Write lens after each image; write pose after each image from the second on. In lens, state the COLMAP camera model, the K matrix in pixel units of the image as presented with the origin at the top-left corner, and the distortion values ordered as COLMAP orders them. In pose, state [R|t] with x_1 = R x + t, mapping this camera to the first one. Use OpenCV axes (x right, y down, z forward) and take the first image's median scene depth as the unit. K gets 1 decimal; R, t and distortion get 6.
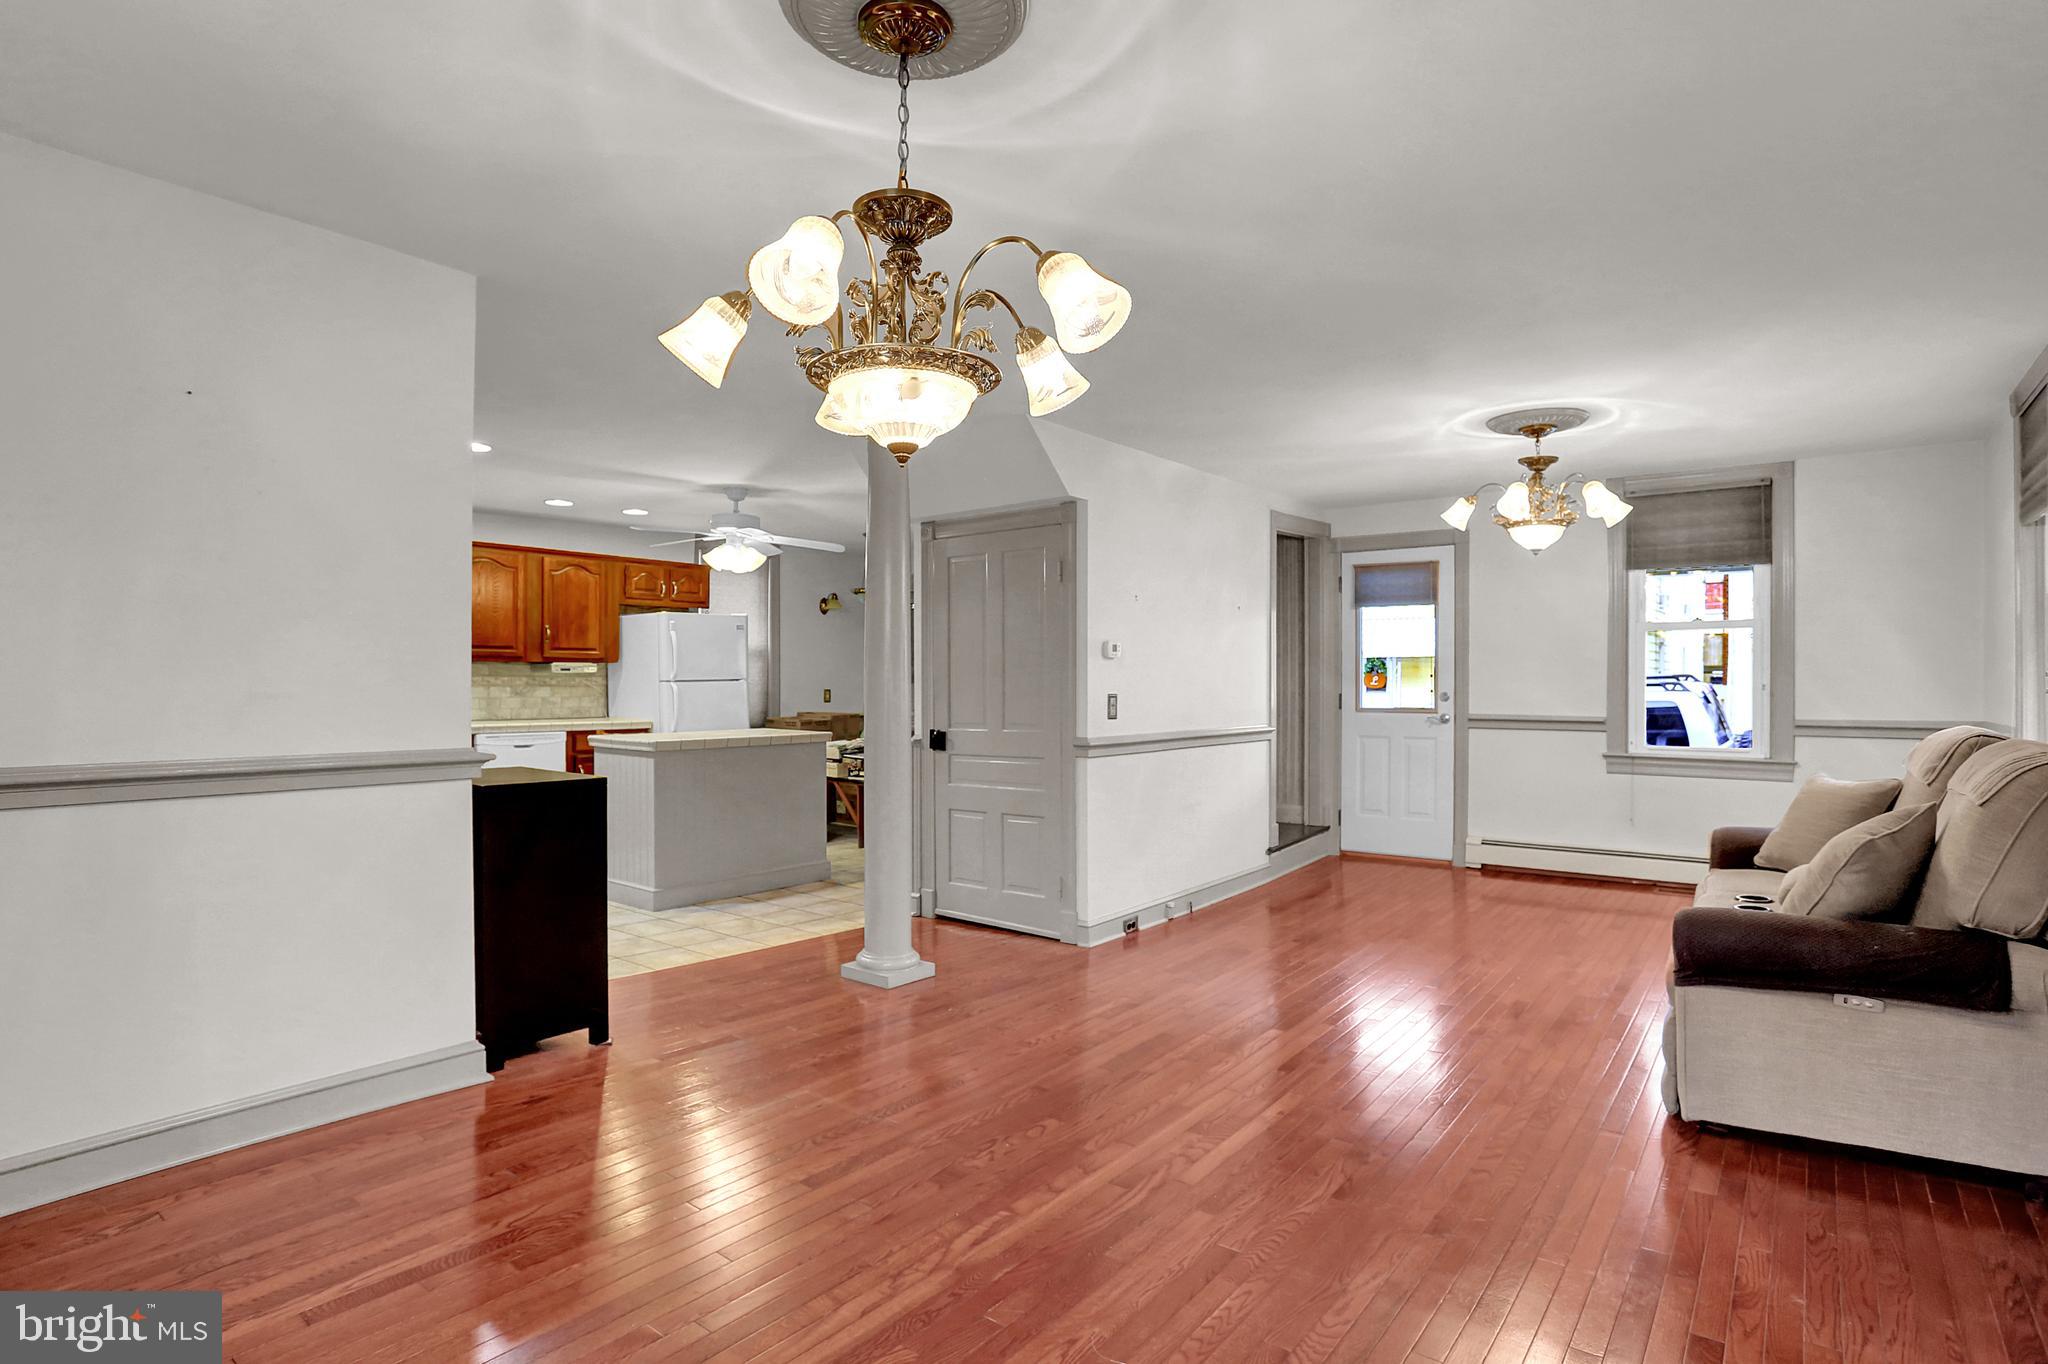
lens RADIAL K [[1059.8, 0, 1051.6], [0, 1059.8, 693.5], [0, 0, 1]] dist [-0.086977, 0.044506]
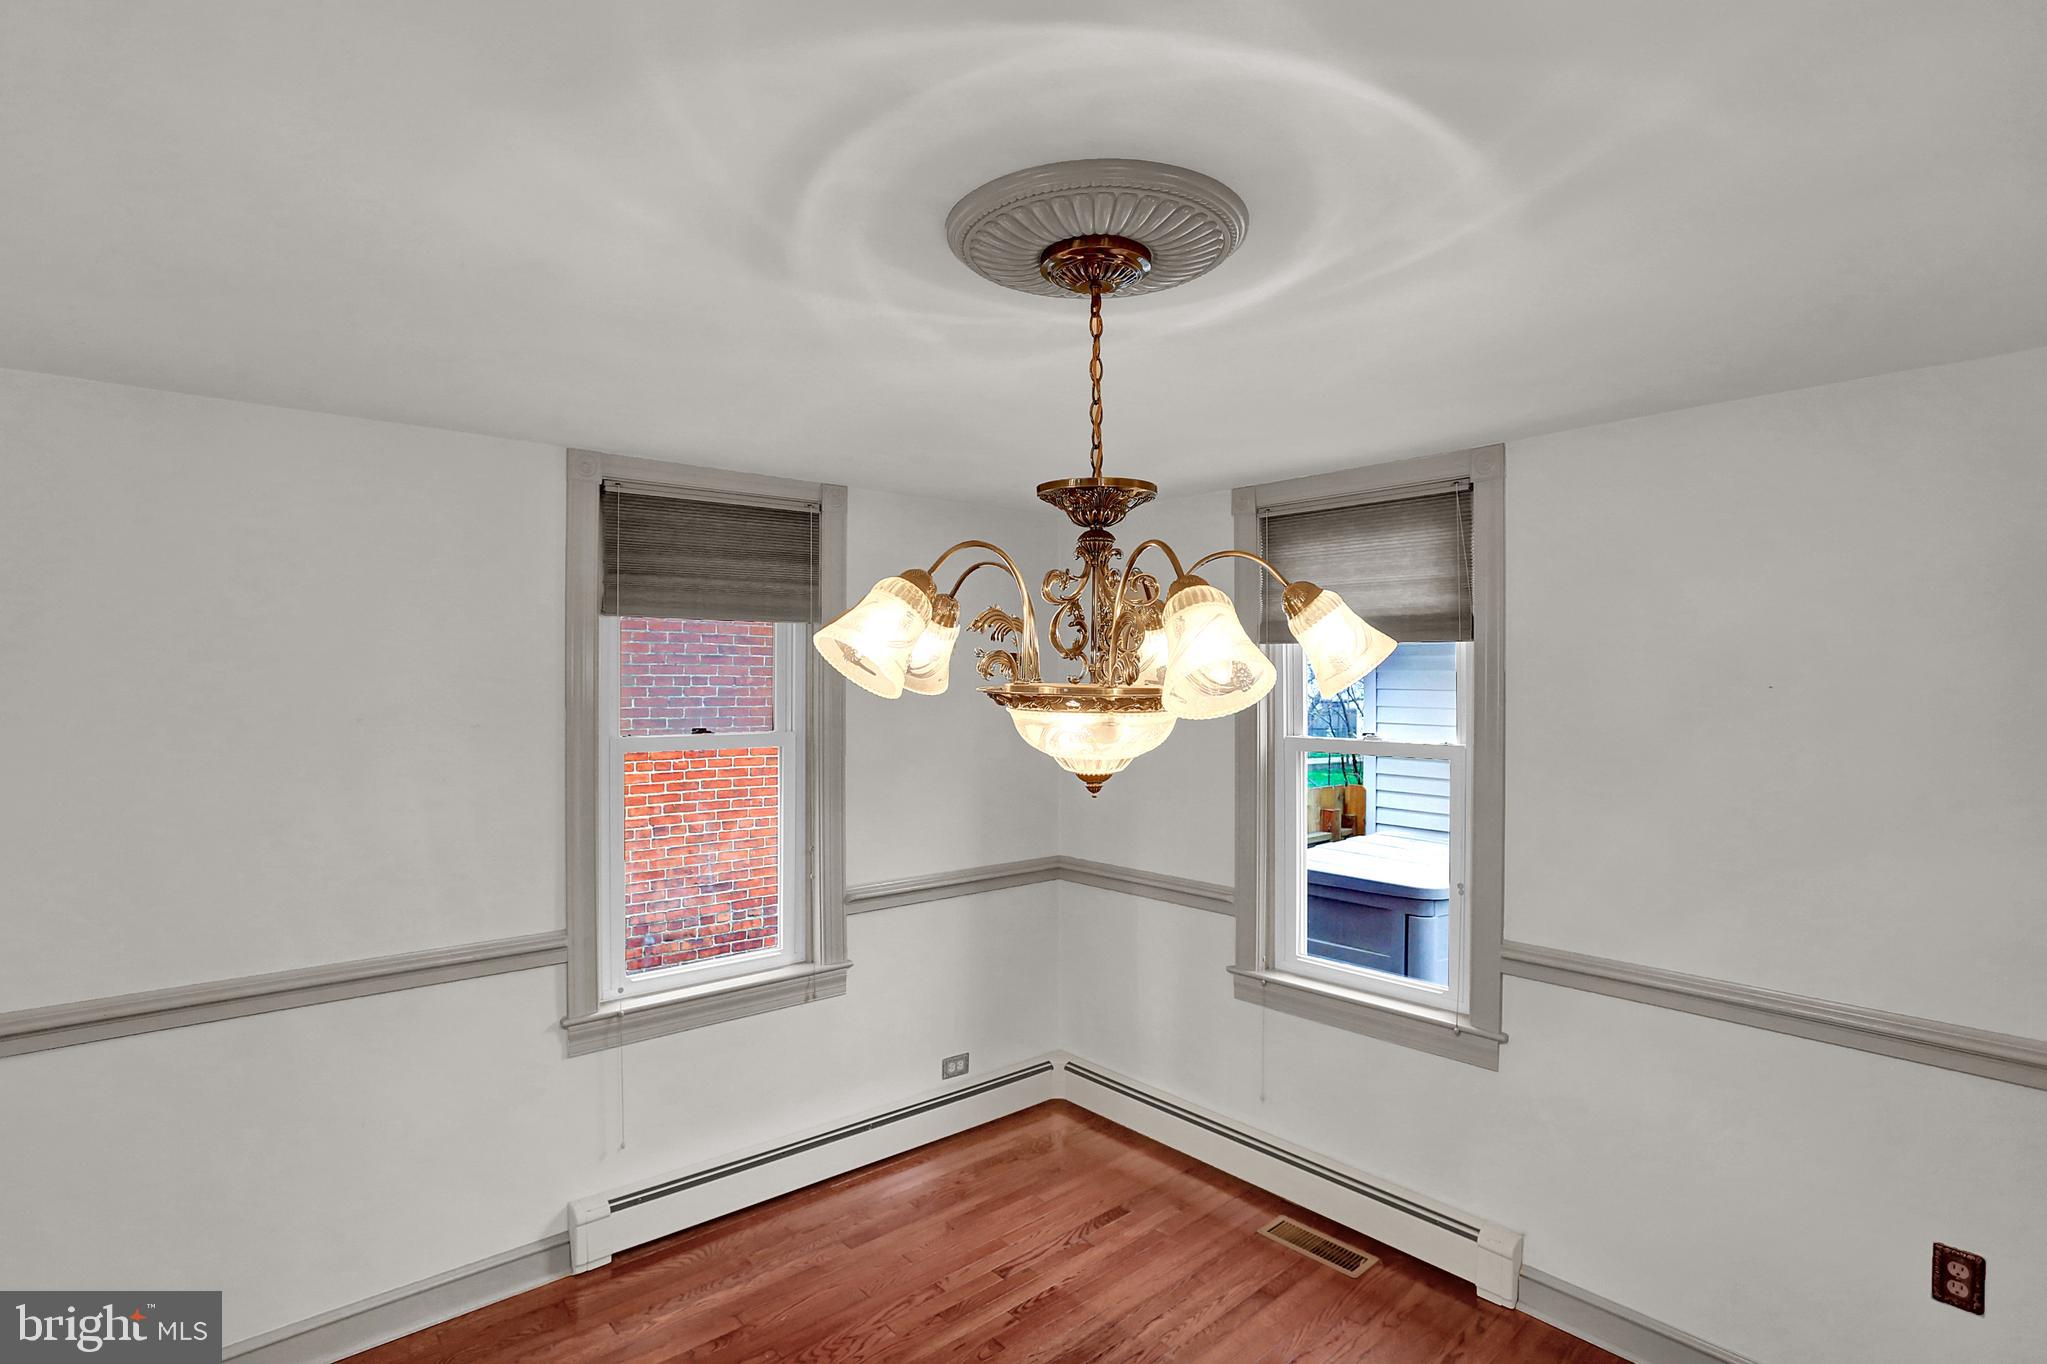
lens RADIAL K [[998.3, 0, 965.9], [0, 998.3, 694.5], [0, 0, 1]] dist [-0.057292, 0.014833]
pose [[-0.970196, 0.000382, 0.242321, -0.073971], [0.005472, 0.999778, 0.020336, -0.098948], [-0.242259, 0.021056, -0.969983, 0.563902]]
